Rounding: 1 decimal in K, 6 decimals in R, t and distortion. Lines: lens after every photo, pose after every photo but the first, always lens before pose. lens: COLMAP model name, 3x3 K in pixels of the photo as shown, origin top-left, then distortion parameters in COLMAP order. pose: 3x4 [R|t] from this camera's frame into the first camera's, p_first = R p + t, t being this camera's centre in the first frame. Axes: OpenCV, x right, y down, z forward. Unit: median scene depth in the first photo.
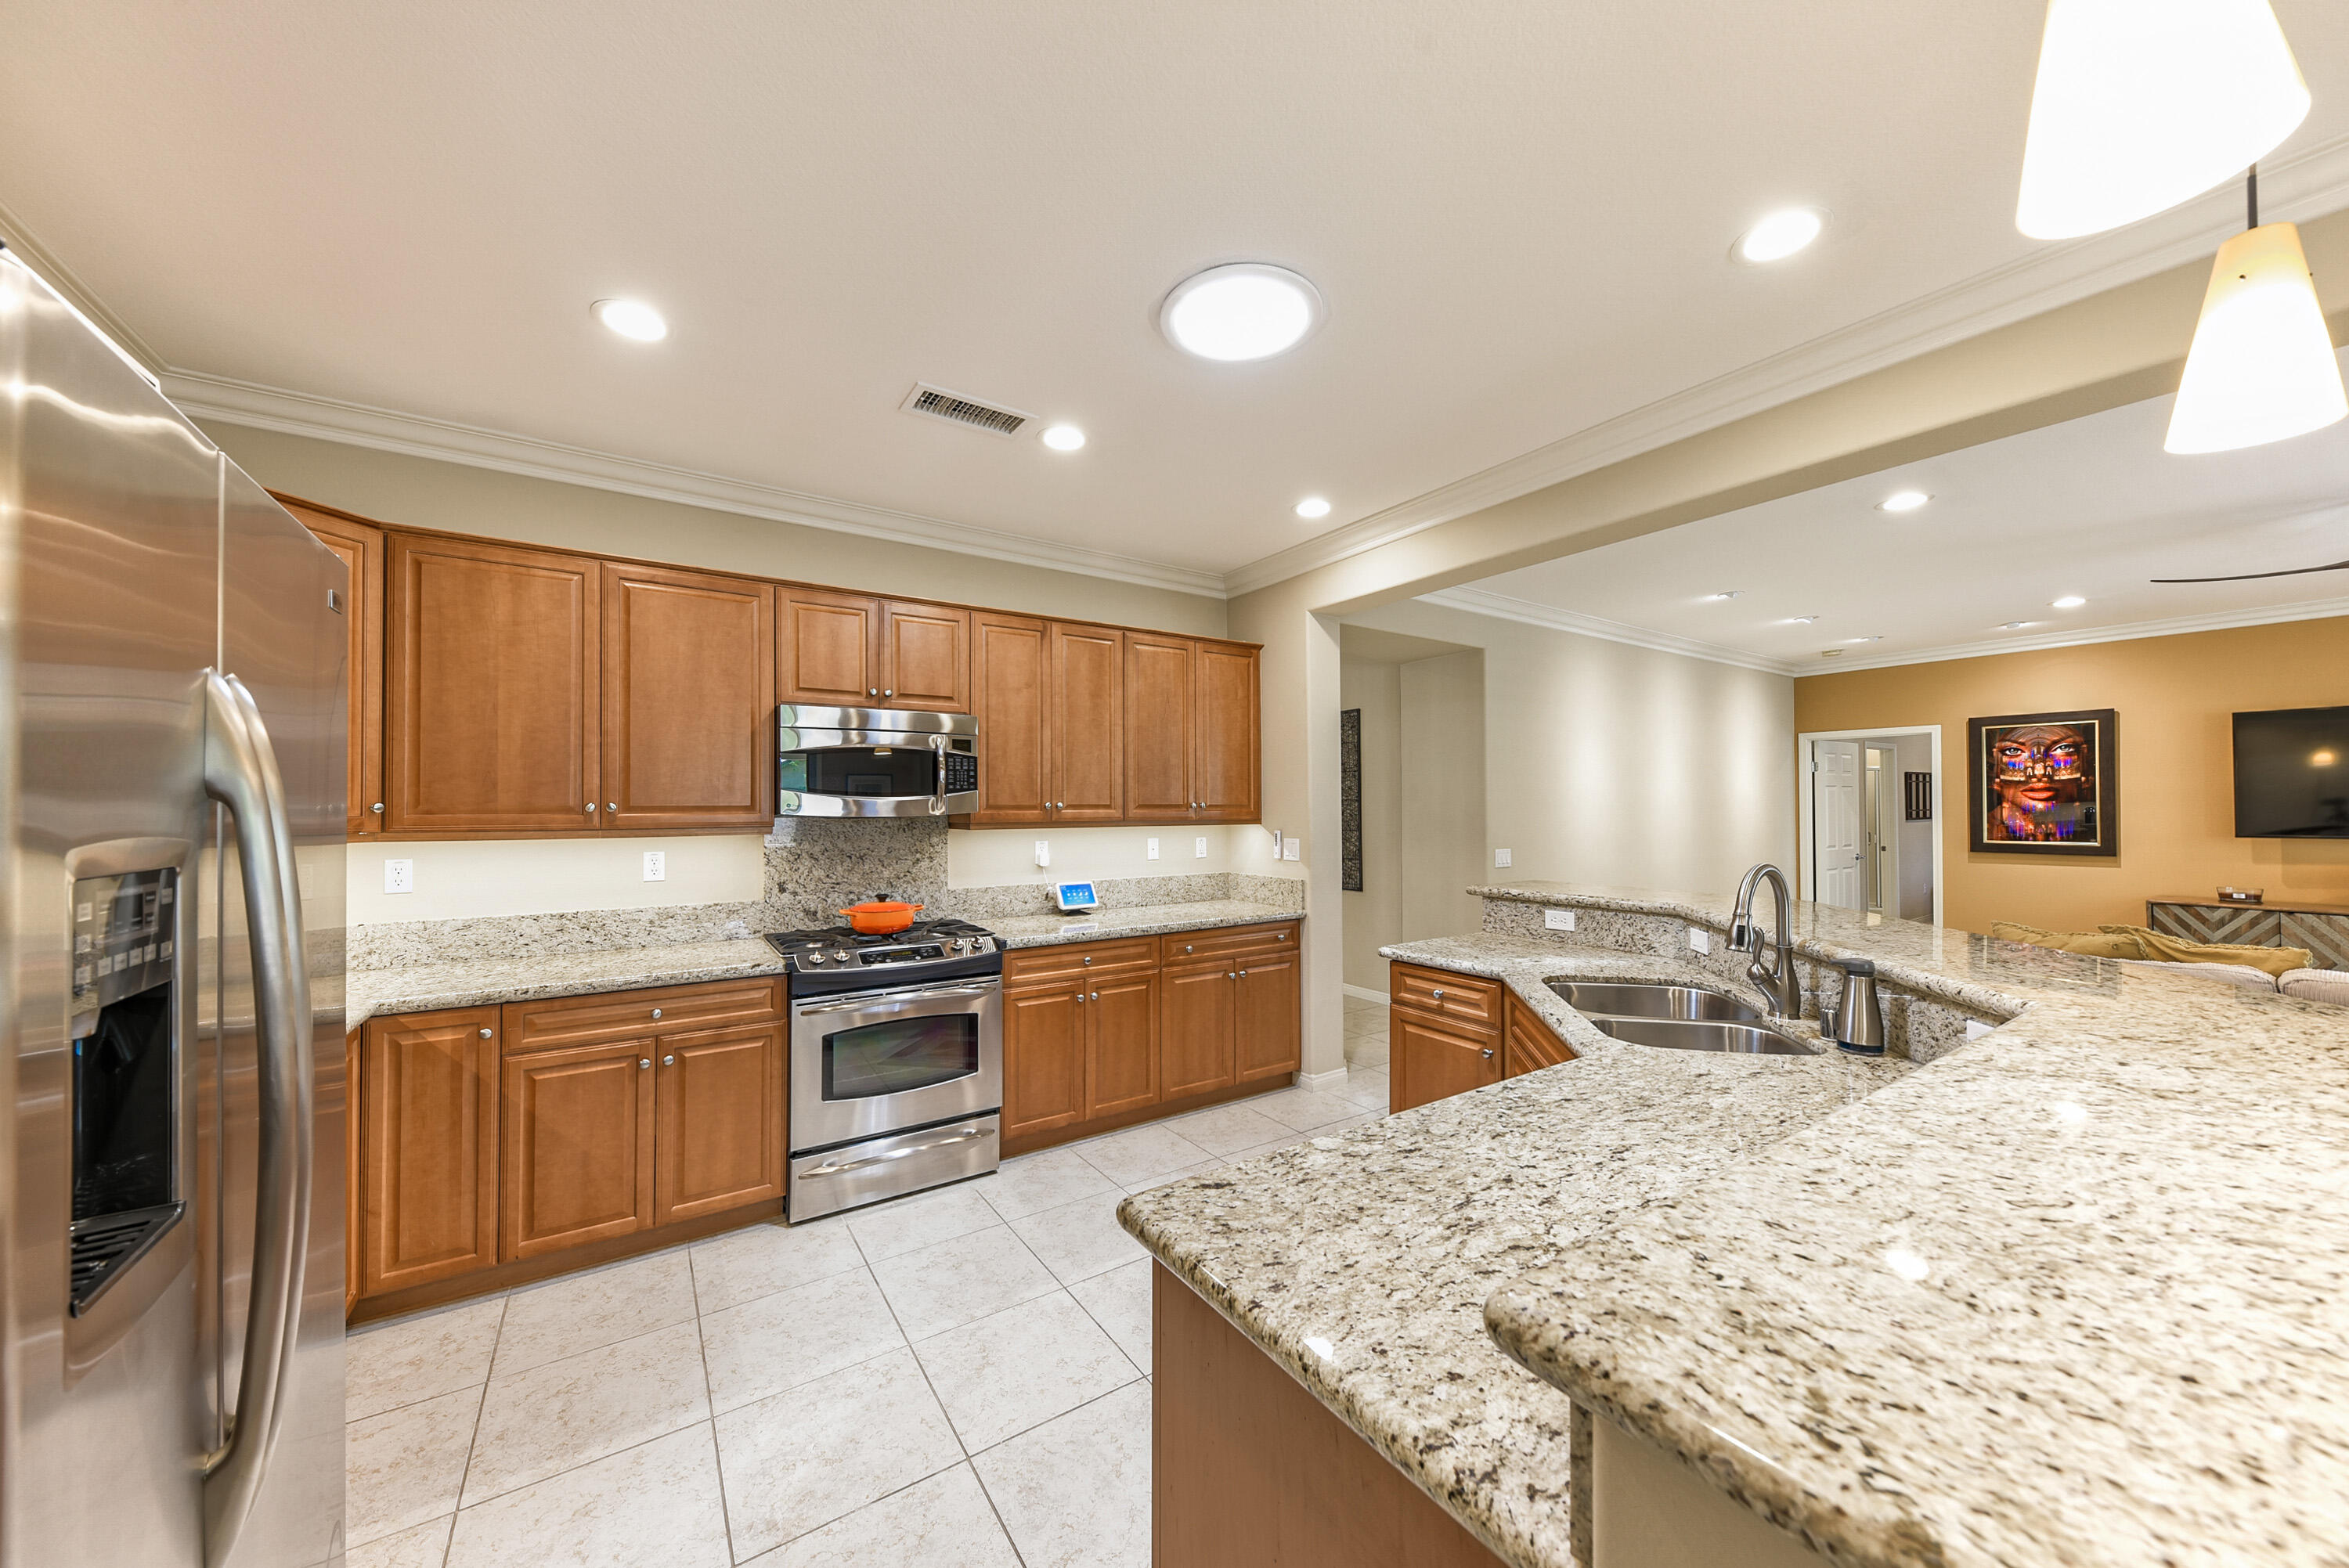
lens RADIAL K [[823.6, 0, 1176.0], [0, 823.6, 798.6], [0, 0, 1]] dist [0.011030, -0.003811]
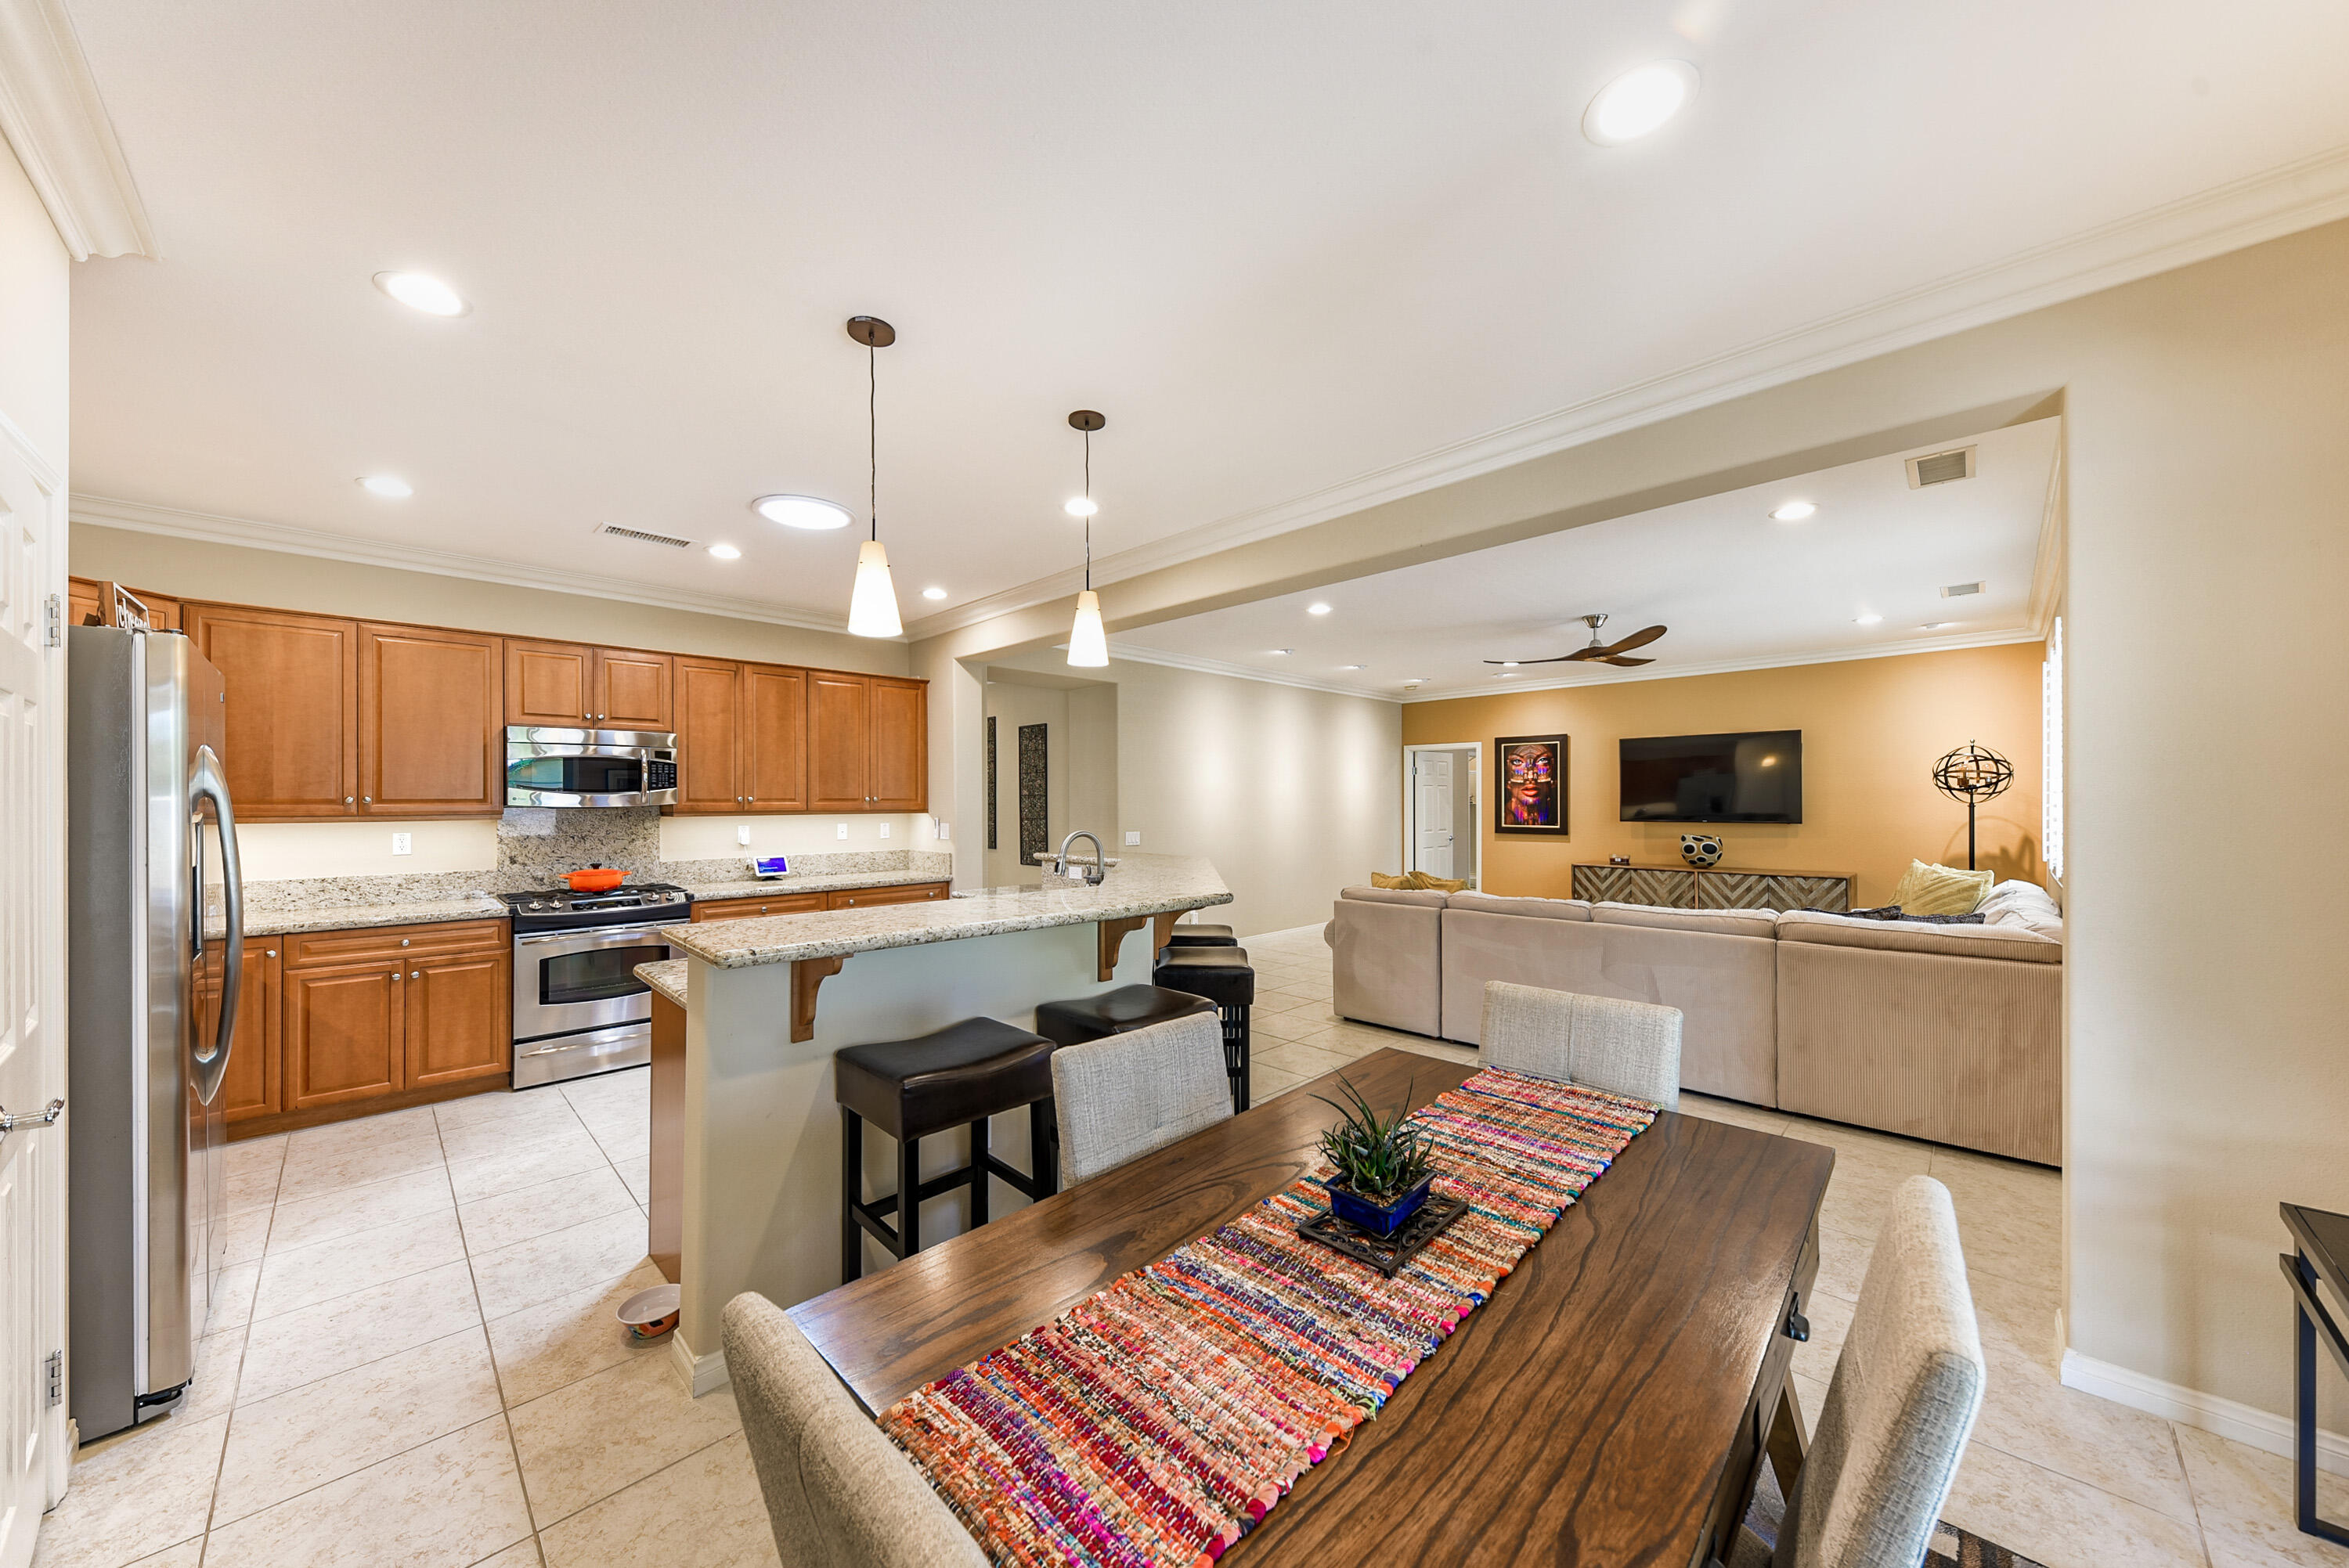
lens RADIAL K [[824.4, 0, 1179.8], [0, 824.4, 798.9], [0, 0, 1]] dist [0.023158, -0.010271]
pose [[0.981678, 0.001432, 0.190541, 0.357648], [-0.002903, 0.999968, 0.007442, -0.005145], [-0.190525, -0.007859, 0.981651, -0.582443]]
